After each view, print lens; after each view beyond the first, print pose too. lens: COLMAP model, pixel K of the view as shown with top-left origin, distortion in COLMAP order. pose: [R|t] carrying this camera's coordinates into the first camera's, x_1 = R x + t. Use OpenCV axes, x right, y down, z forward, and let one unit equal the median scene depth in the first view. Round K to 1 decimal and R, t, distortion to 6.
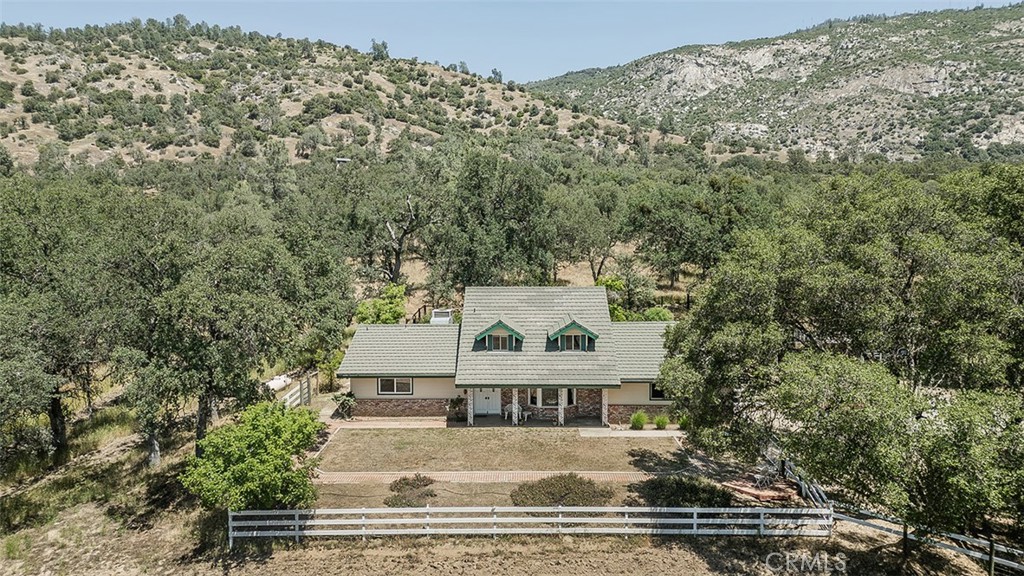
lens RADIAL K [[712.7, 0, 508.8], [0, 712.7, 289.1], [0, 0, 1]] dist [0.077787, -0.046692]
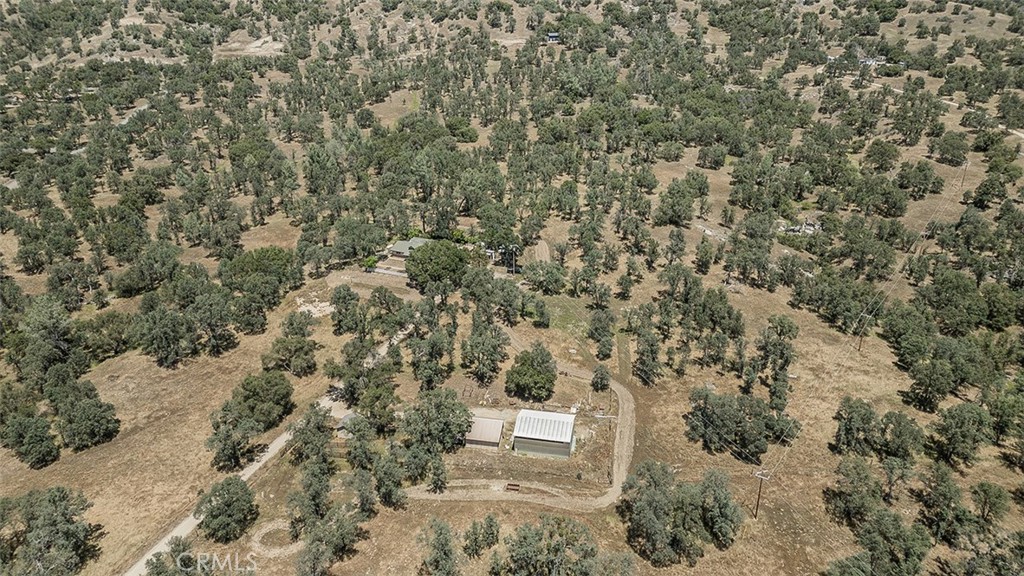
lens RADIAL K [[712.7, 0, 508.8], [0, 712.7, 289.1], [0, 0, 1]] dist [0.077787, -0.046692]
pose [[0.917508, 0.160801, -0.363761, 0.178729], [-0.047251, 0.952216, 0.301747, -0.087592], [0.394901, -0.259667, 0.881264, -0.247062]]
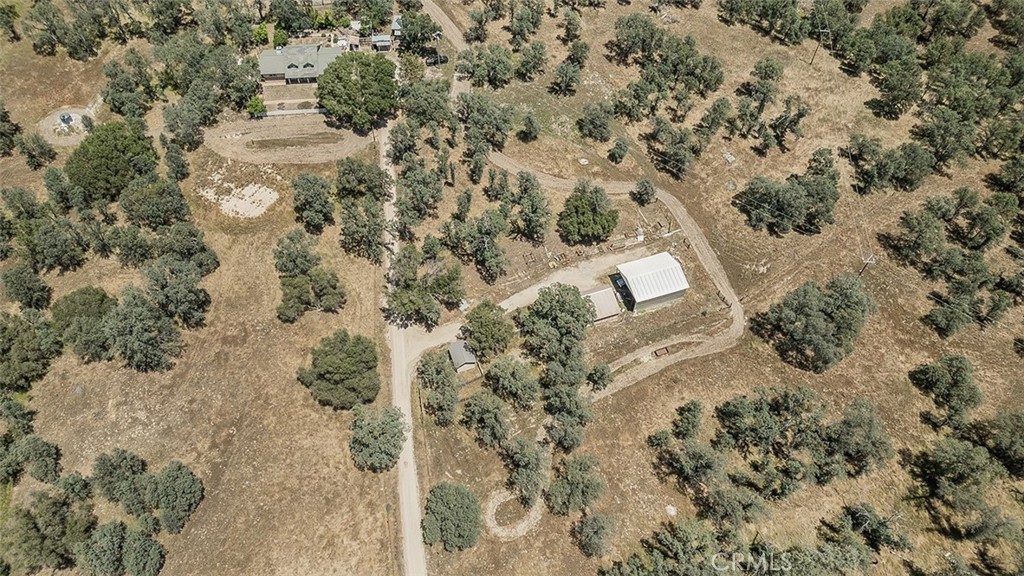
lens RADIAL K [[715.3, 0, 509.6], [0, 715.3, 286.5], [0, 0, 1]] dist [0.074726, -0.043270]
pose [[0.991600, -0.091704, 0.091217, 0.048222], [-0.003162, 0.687823, 0.725872, -0.138537], [-0.129307, -0.720062, 0.681755, -0.202156]]
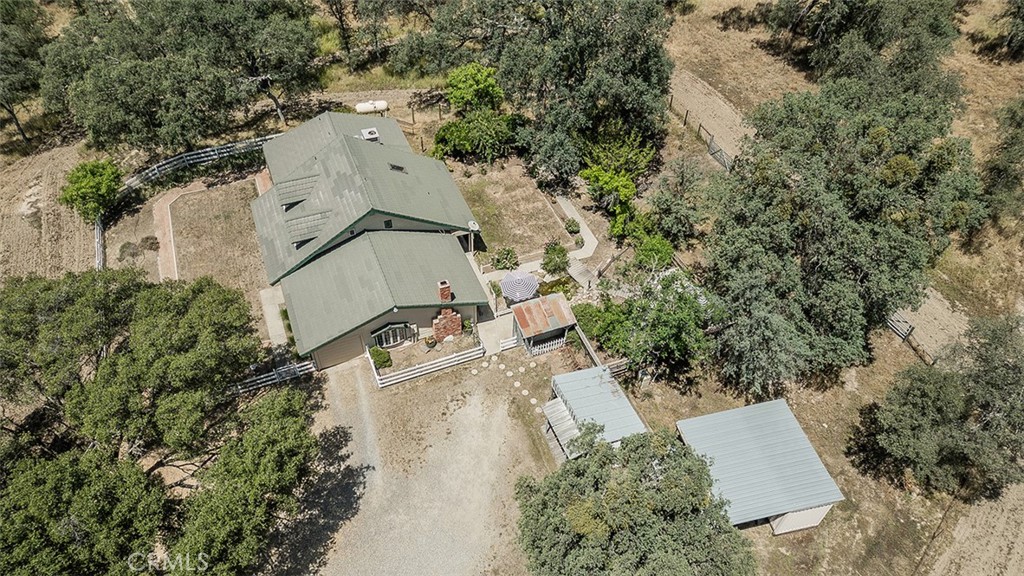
lens RADIAL K [[712.7, 0, 508.8], [0, 712.7, 289.1], [0, 0, 1]] dist [0.077787, -0.046692]
pose [[0.393737, 0.684376, -0.613677, 0.059523], [-0.107777, 0.697370, 0.708561, -0.043365], [0.912883, -0.212846, 0.348341, 0.050447]]
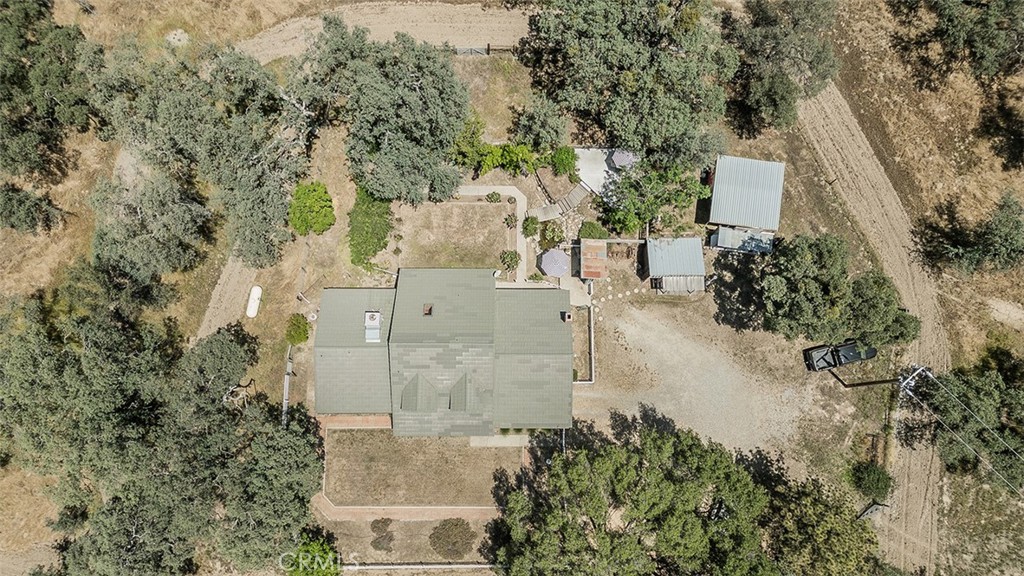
lens RADIAL K [[712.7, 0, 508.8], [0, 712.7, 289.1], [0, 0, 1]] dist [0.077787, -0.046692]
pose [[0.999531, -0.017512, 0.025108, 0.008299], [-0.018765, 0.297522, 0.954531, -0.083164], [-0.024186, -0.954554, 0.297054, 0.044592]]
